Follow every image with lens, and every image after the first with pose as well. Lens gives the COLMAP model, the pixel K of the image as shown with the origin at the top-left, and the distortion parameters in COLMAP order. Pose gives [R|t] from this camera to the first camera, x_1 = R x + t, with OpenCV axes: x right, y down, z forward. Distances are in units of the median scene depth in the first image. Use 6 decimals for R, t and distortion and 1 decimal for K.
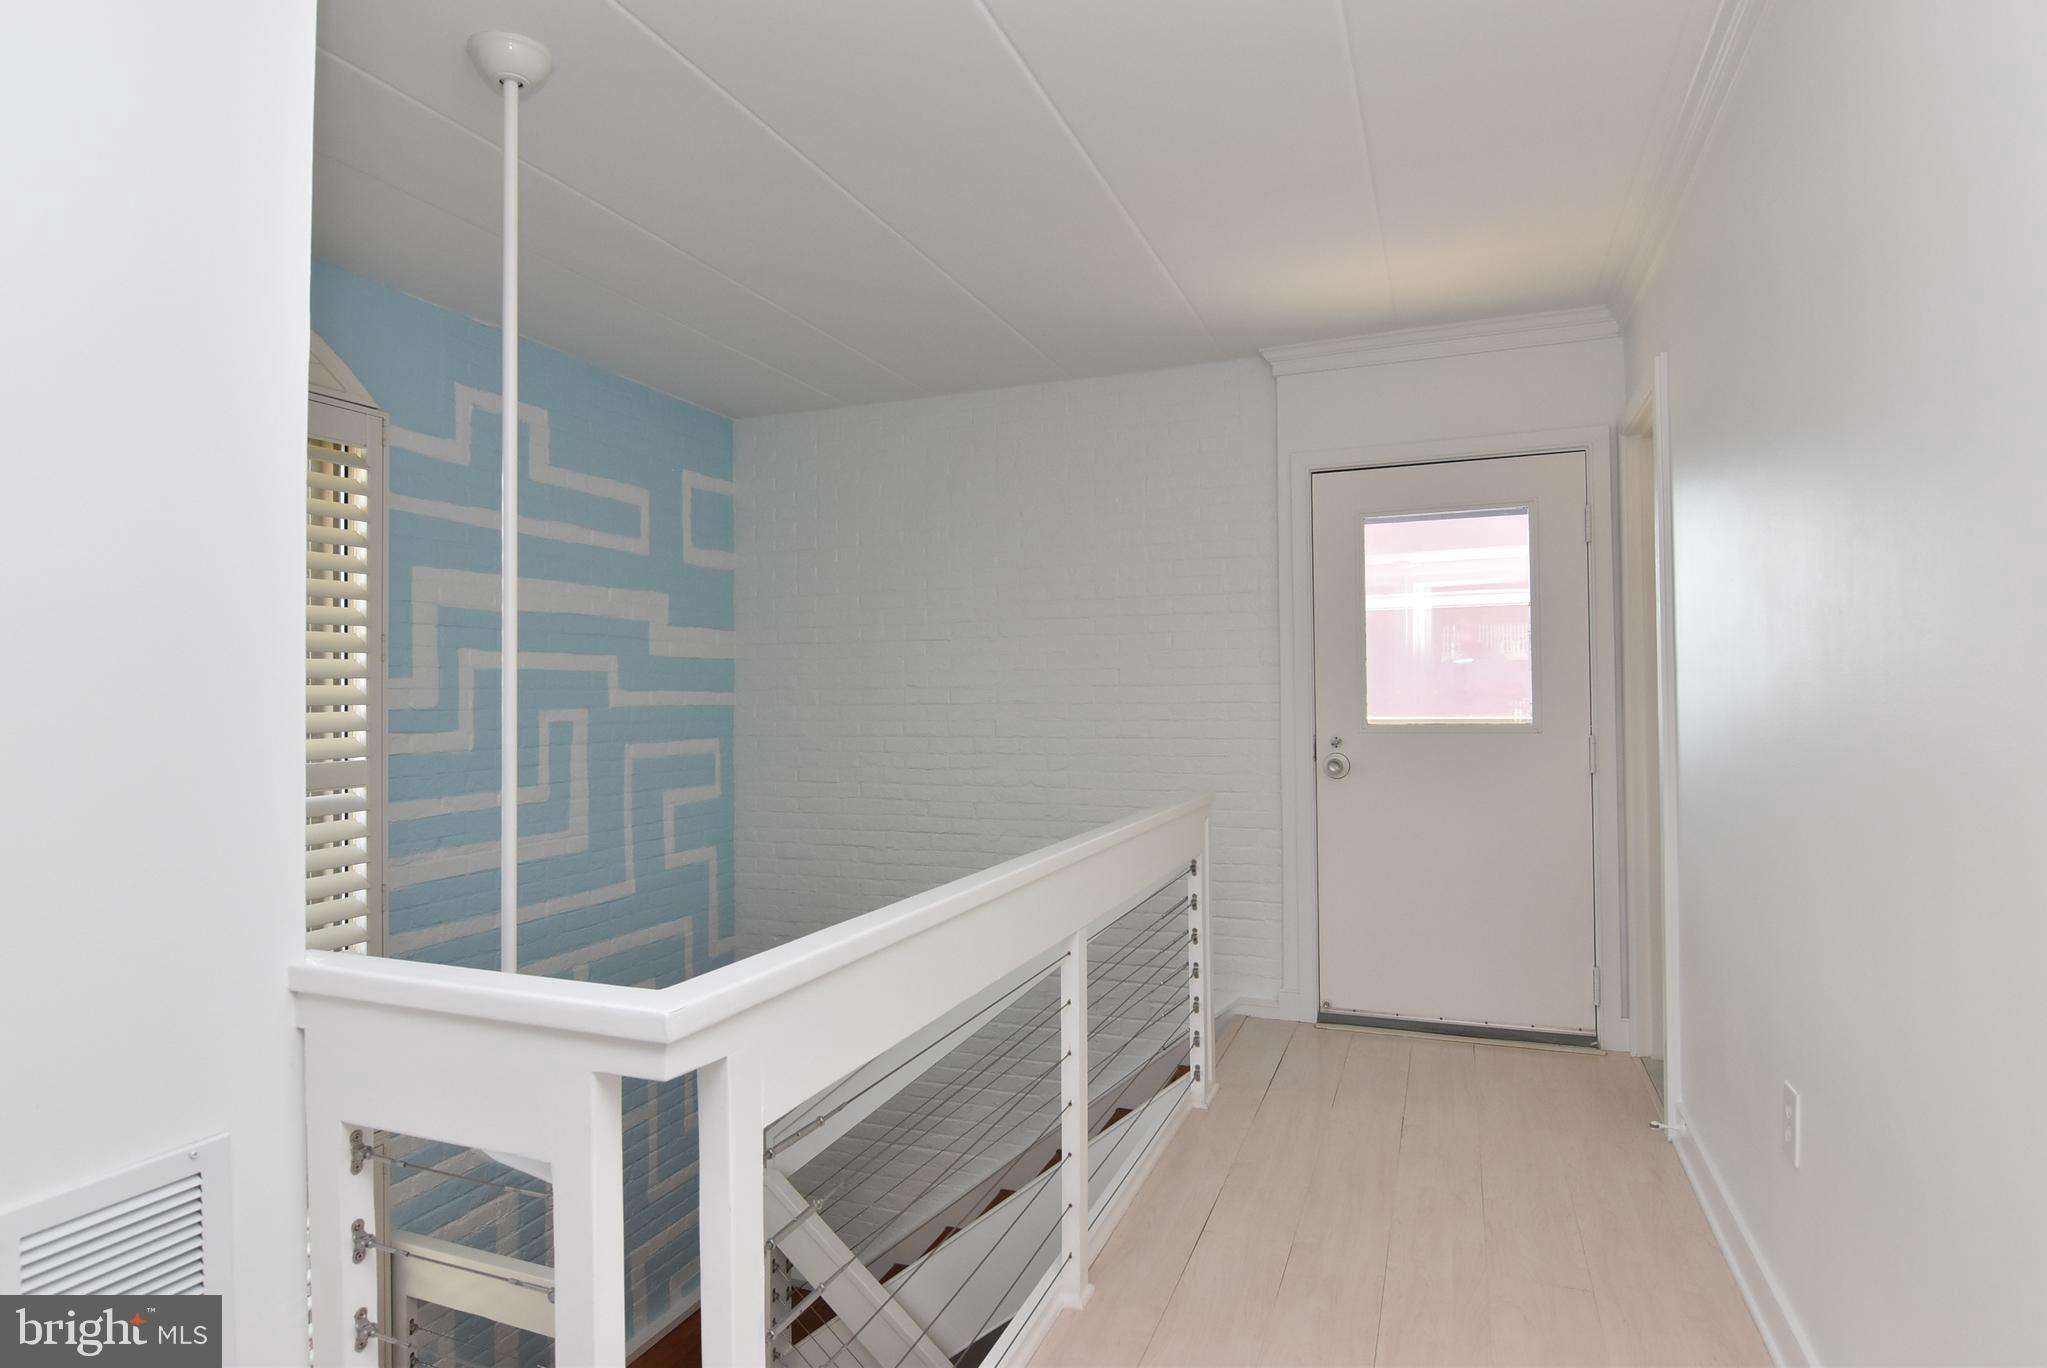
lens RADIAL K [[1080.8, 0, 1031.0], [0, 1080.8, 681.1], [0, 0, 1]] dist [0.000659, -0.018199]
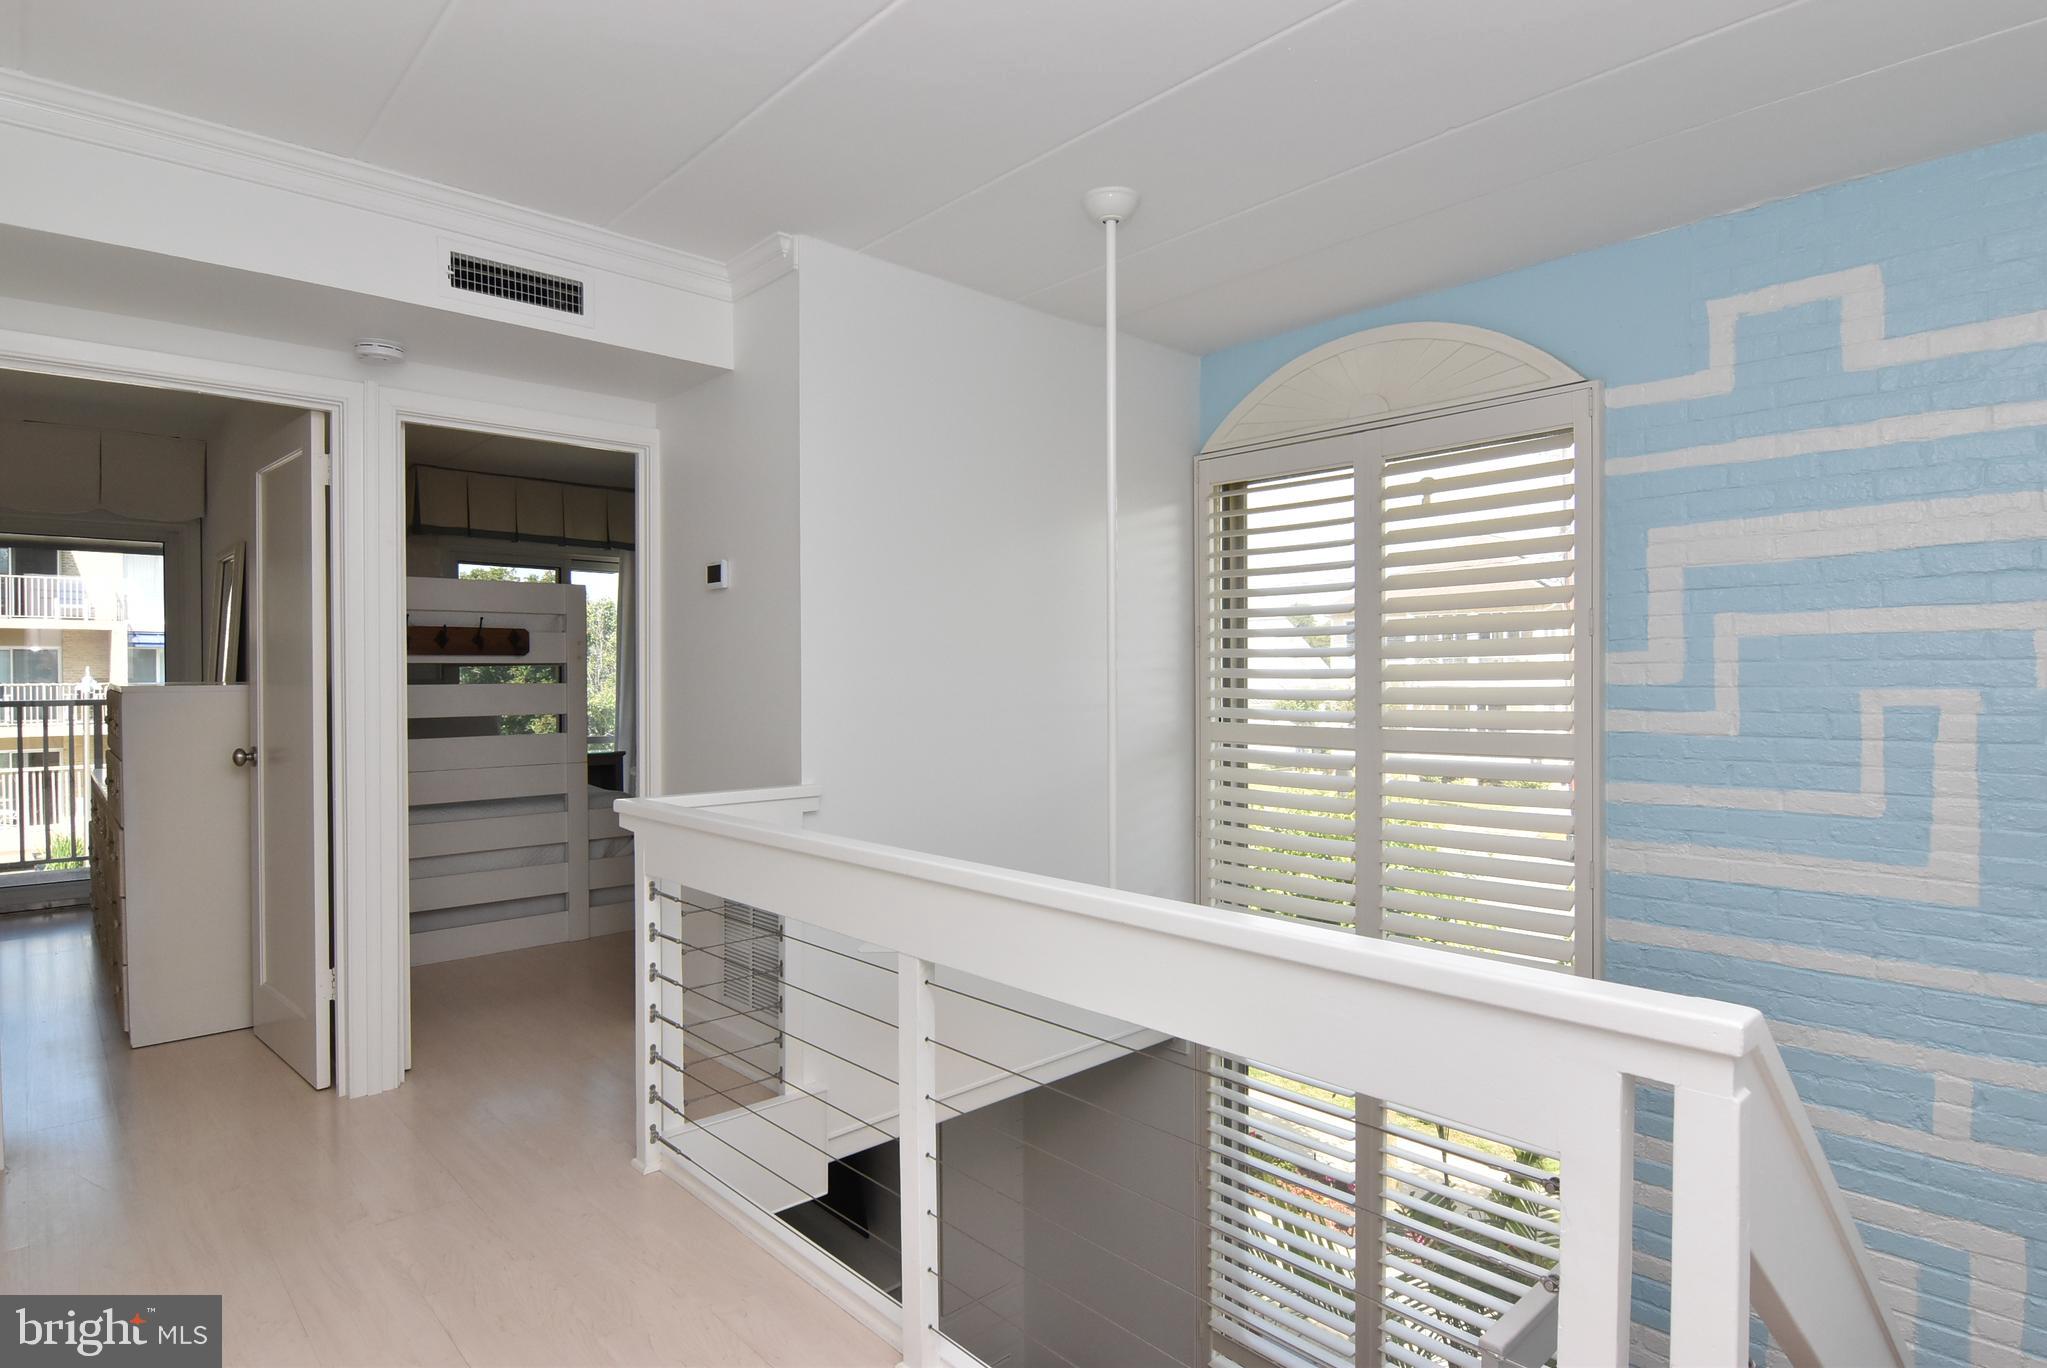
lens RADIAL K [[1080.8, 0, 1031.0], [0, 1080.8, 681.1], [0, 0, 1]] dist [0.000659, -0.018199]
pose [[-0.408400, 0.007887, -0.912769, 0.465183], [0.016516, 0.999863, 0.001250, 0.012752], [0.912654, -0.014564, -0.408474, 0.864800]]
